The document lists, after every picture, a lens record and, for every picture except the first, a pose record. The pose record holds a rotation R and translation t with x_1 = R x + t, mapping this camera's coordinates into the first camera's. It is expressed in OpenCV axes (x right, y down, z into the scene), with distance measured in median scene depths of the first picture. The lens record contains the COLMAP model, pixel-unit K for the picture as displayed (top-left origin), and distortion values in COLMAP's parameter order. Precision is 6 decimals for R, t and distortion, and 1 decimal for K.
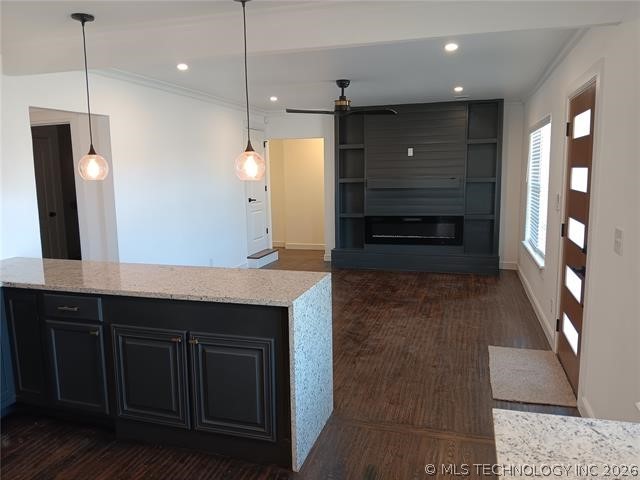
lens RADIAL K [[498.6, 0, 316.1], [0, 498.6, 240.8], [0, 0, 1]] dist [0.011041, -0.010528]
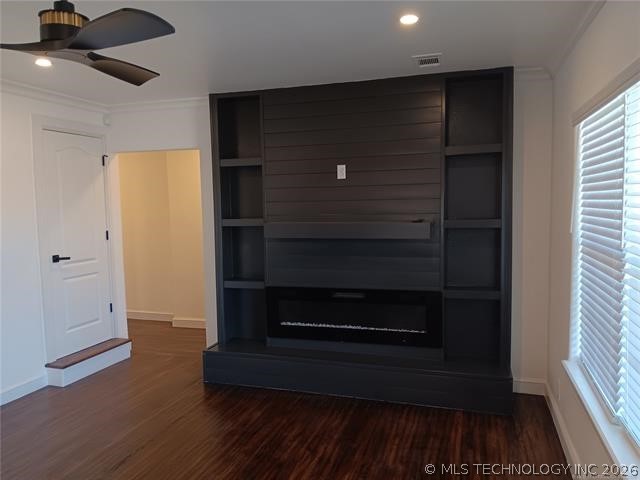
lens RADIAL K [[498.6, 0, 323.5], [0, 498.6, 238.0], [0, 0, 1]] dist [0.011041, -0.010528]
pose [[1.000000, 0.000524, -0.000042, 0.169534], [-0.000526, 0.997581, -0.069519, -0.069159], [0.000005, 0.069519, 0.997581, 0.468235]]
